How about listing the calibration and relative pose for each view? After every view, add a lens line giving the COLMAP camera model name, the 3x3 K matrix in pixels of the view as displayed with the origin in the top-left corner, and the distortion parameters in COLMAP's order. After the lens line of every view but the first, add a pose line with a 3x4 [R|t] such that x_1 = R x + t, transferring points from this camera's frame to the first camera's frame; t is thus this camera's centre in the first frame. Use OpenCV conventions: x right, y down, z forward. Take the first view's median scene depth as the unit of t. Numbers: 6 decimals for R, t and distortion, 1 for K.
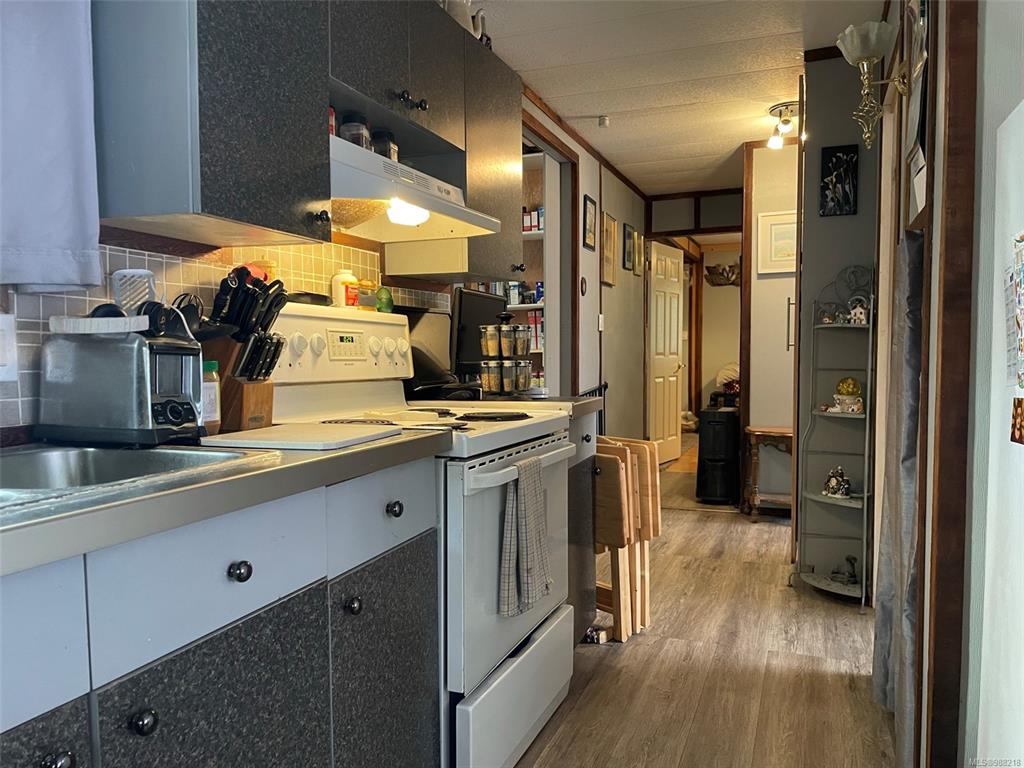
lens RADIAL K [[776.6, 0, 508.5], [0, 776.6, 391.5], [0, 0, 1]] dist [0.067156, -0.082360]
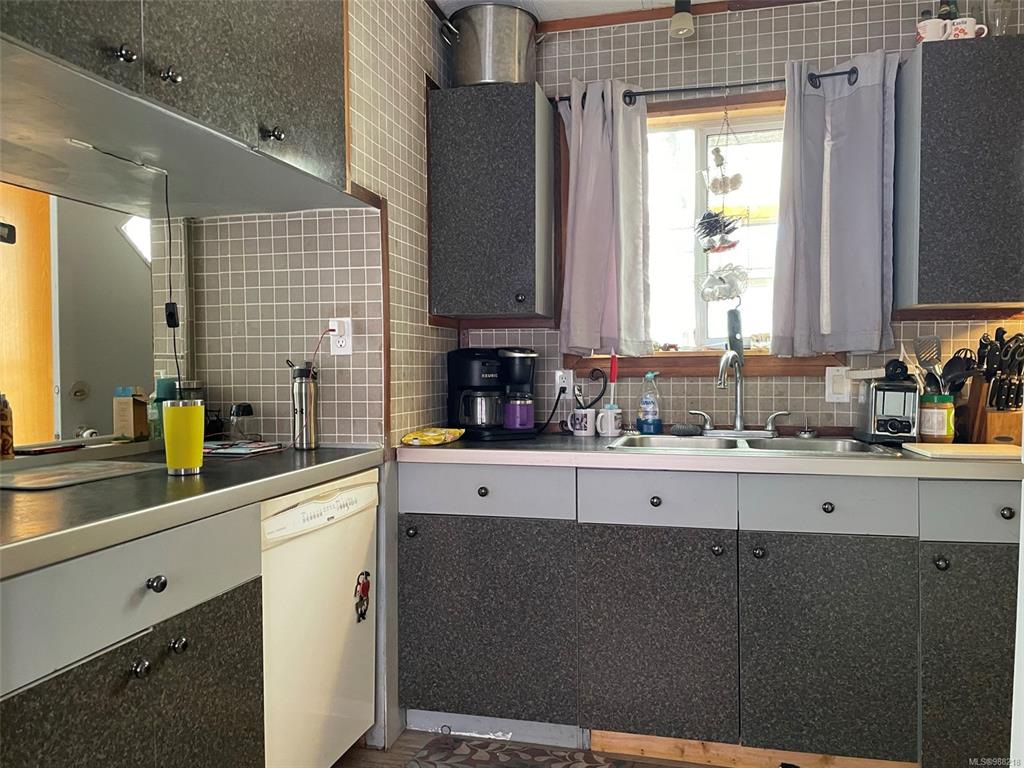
lens RADIAL K [[776.6, 0, 513.1], [0, 776.6, 383.3], [0, 0, 1]] dist [0.067156, -0.082360]
pose [[0.102271, 0.028811, -0.994339, 1.154258], [-0.045997, 0.998648, 0.024205, -0.067251], [0.993693, 0.043261, 0.103458, 0.013347]]
